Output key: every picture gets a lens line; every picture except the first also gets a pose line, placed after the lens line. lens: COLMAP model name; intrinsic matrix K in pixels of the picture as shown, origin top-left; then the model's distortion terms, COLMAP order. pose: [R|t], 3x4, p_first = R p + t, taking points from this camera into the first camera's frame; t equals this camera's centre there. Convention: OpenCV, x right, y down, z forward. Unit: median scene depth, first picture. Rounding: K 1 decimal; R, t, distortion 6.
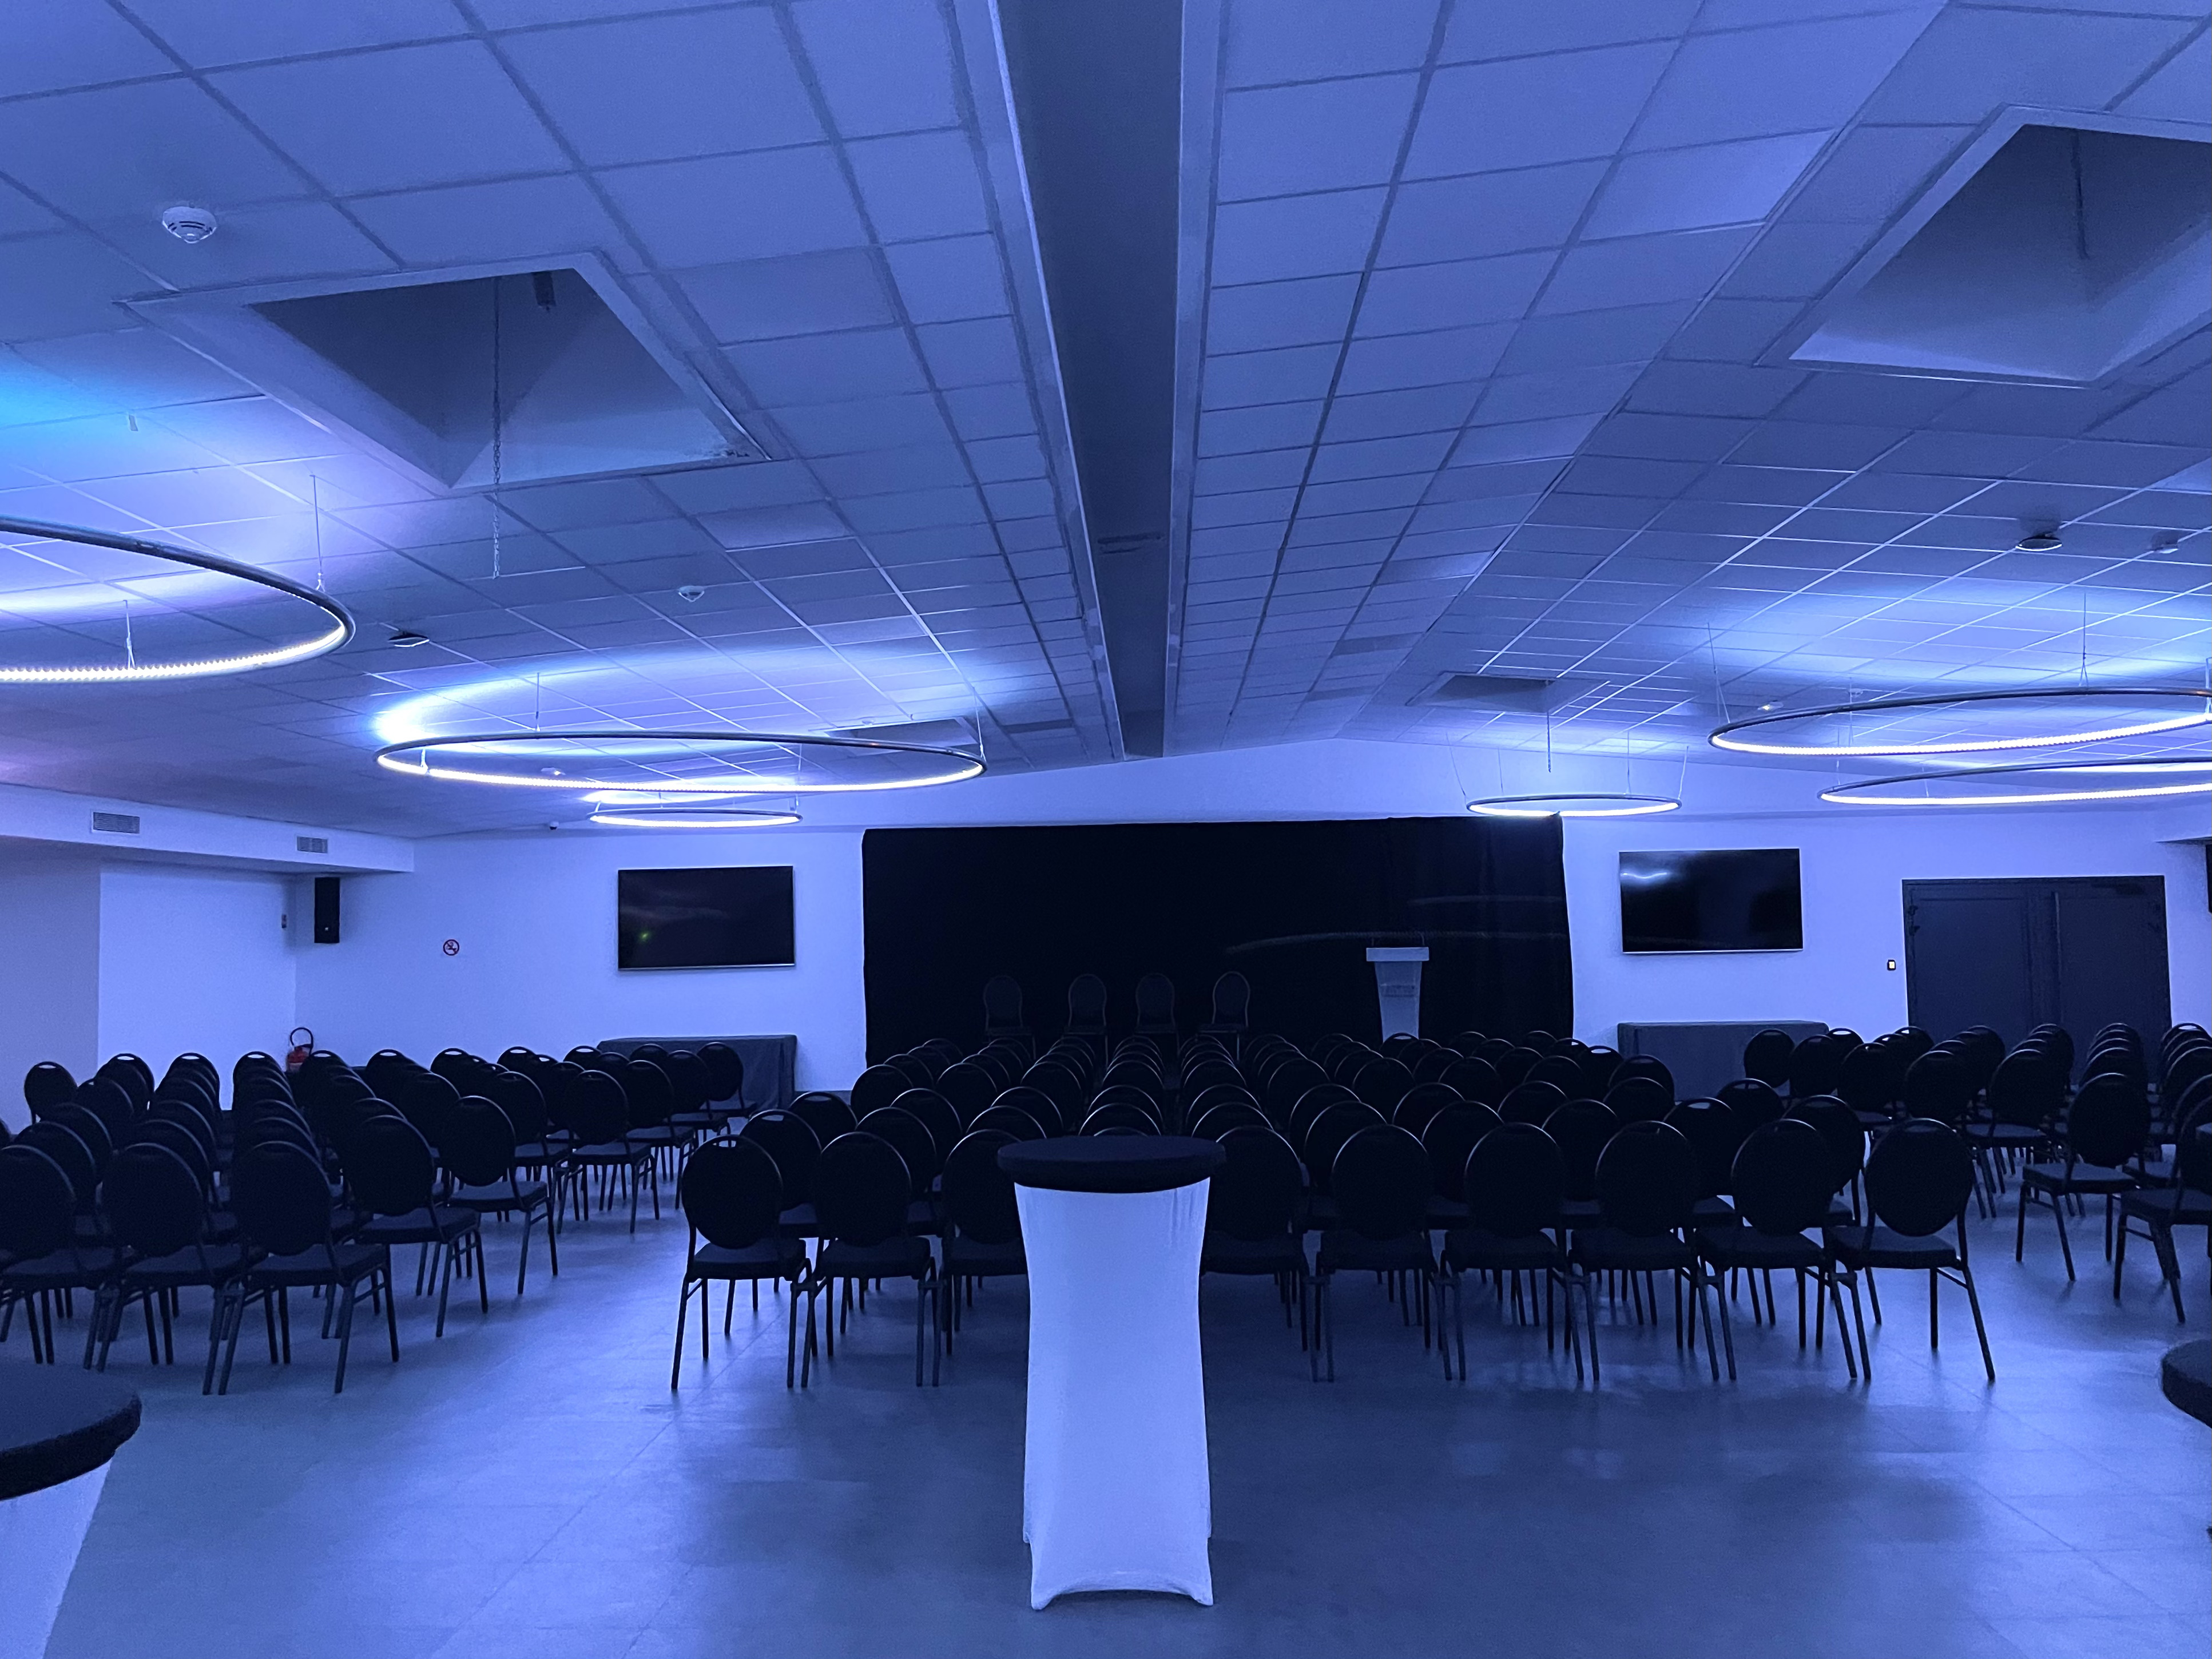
lens RADIAL K [[1818.8, 0, 1050.2], [0, 1818.8, 828.2], [0, 0, 1]] dist [0.124579, -0.149002]
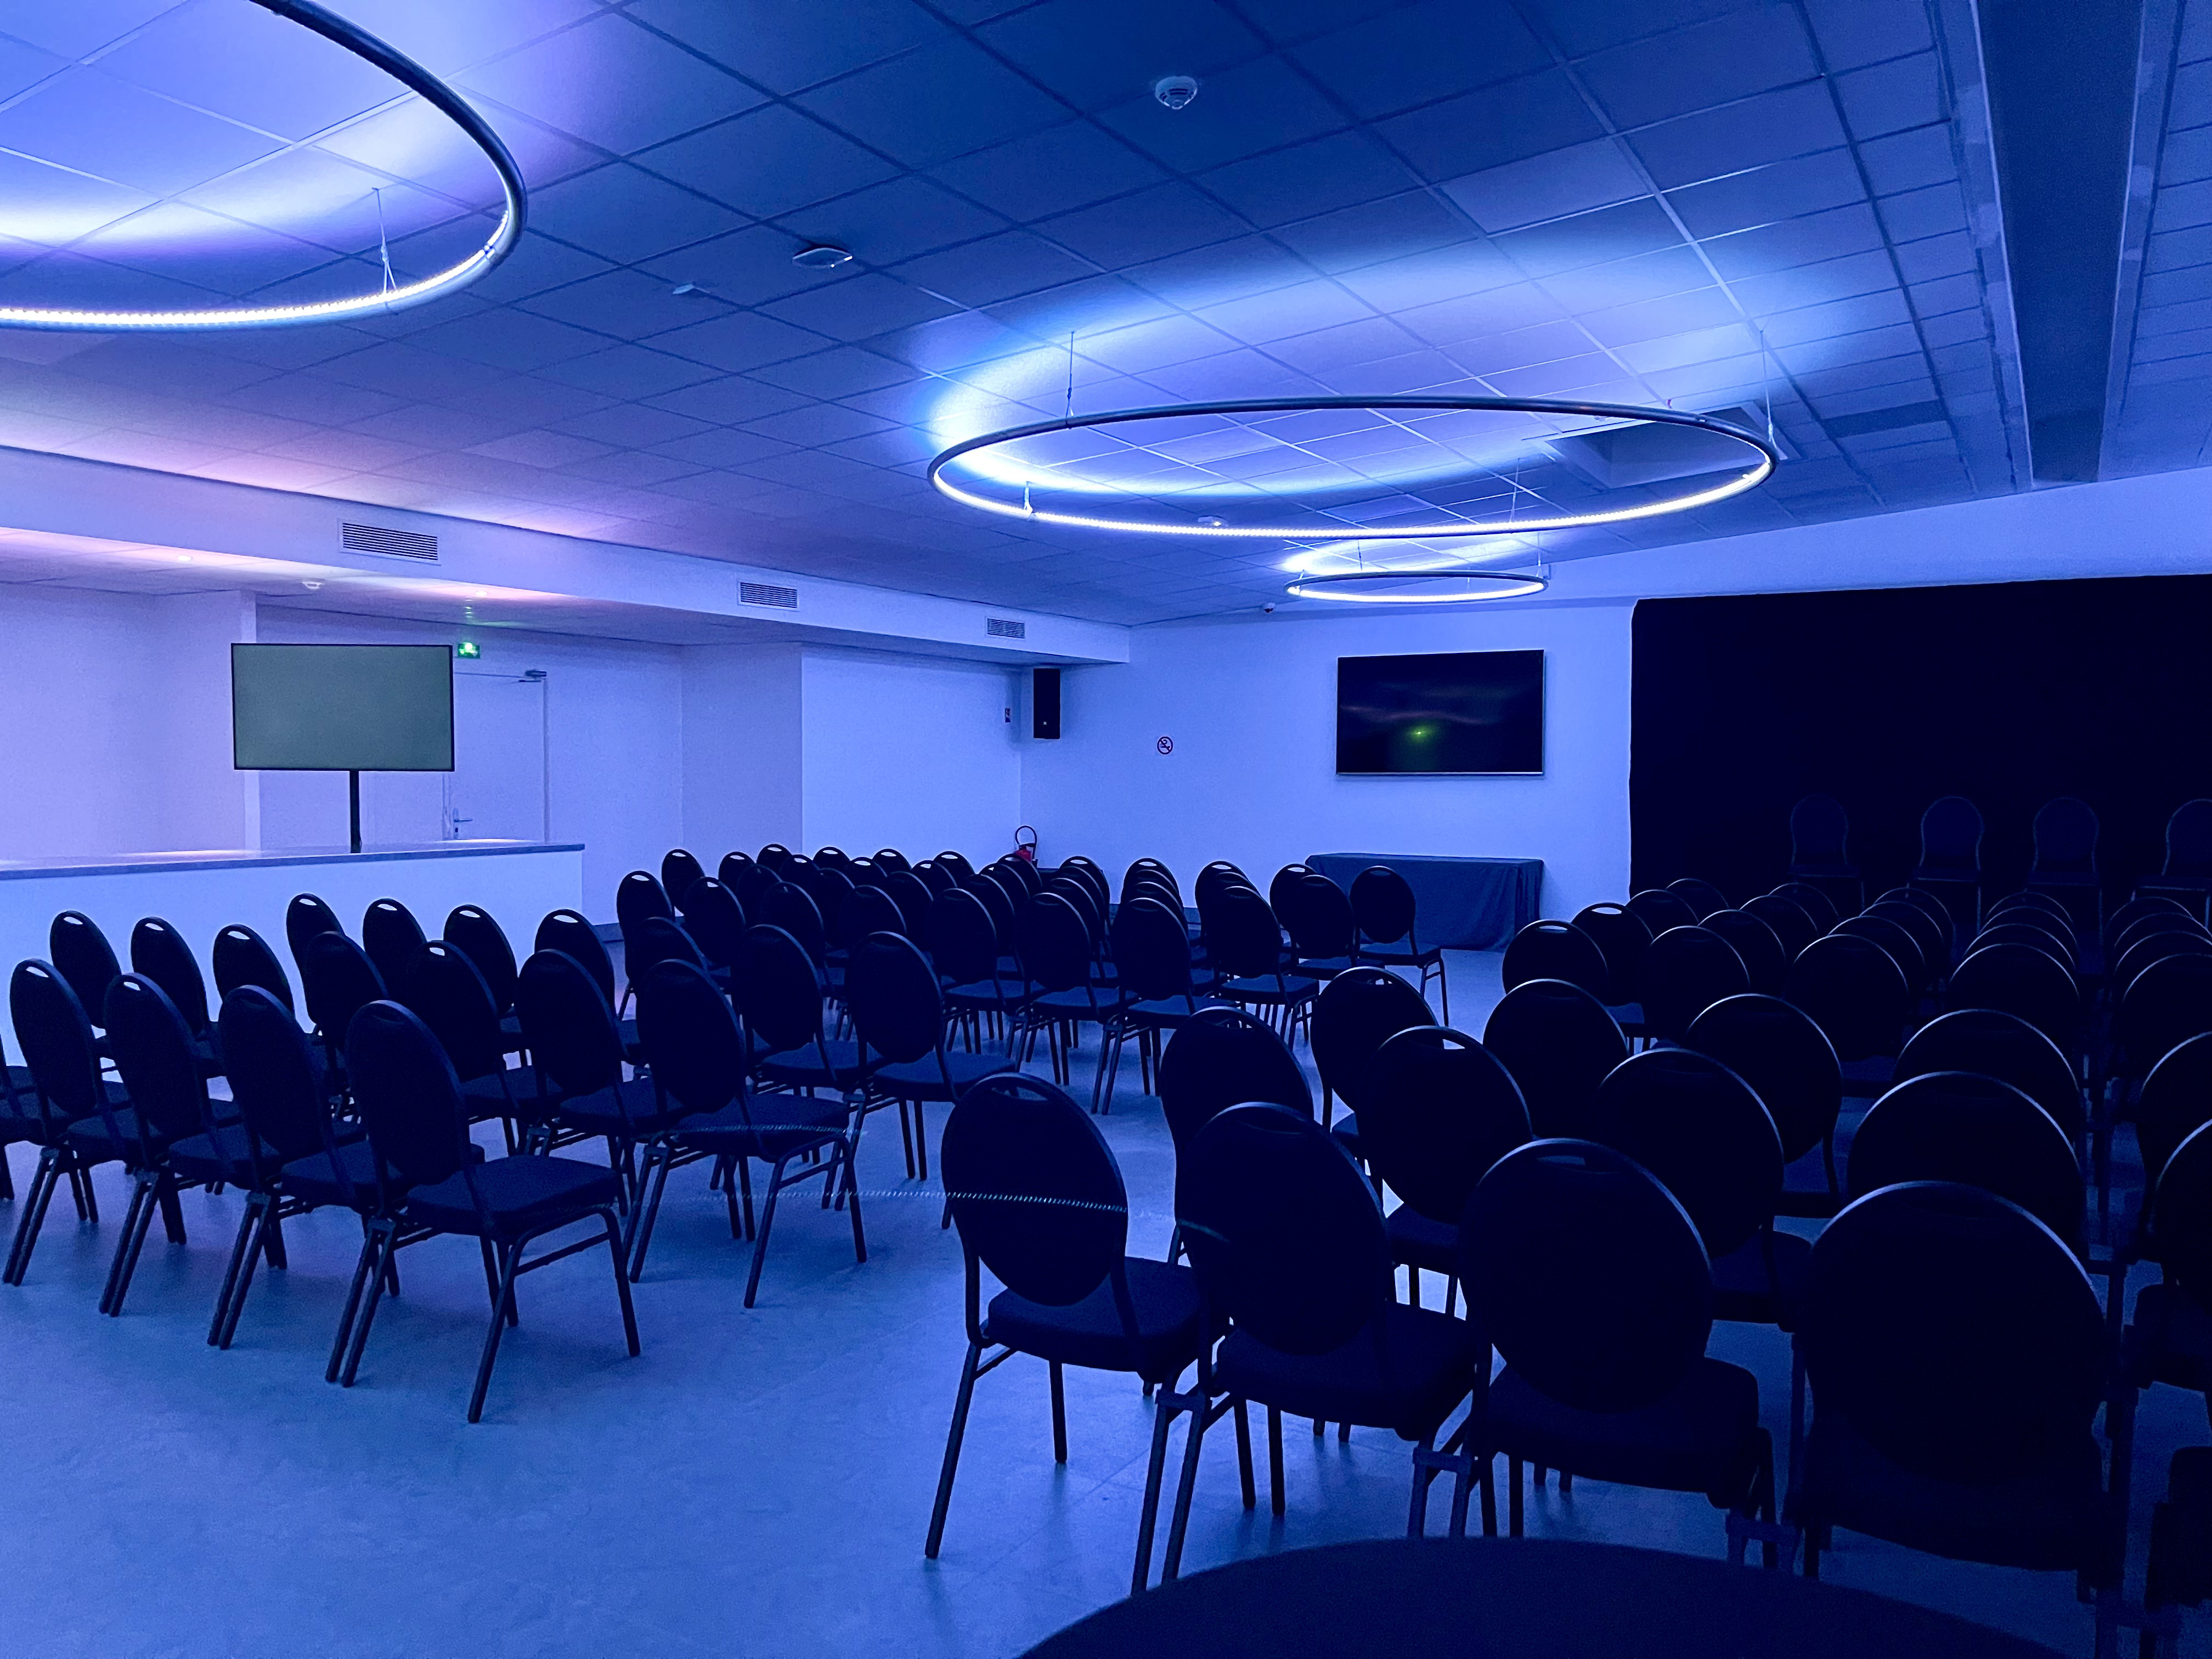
lens RADIAL K [[1818.7, 0, 1050.2], [0, 1818.7, 828.2], [0, 0, 1]] dist [0.124579, -0.149002]
pose [[0.903837, 0.036967, -0.426277, 0.010184], [0.006211, 0.995022, 0.099458, 0.018650], [0.427831, -0.092542, 0.899109, 0.193598]]
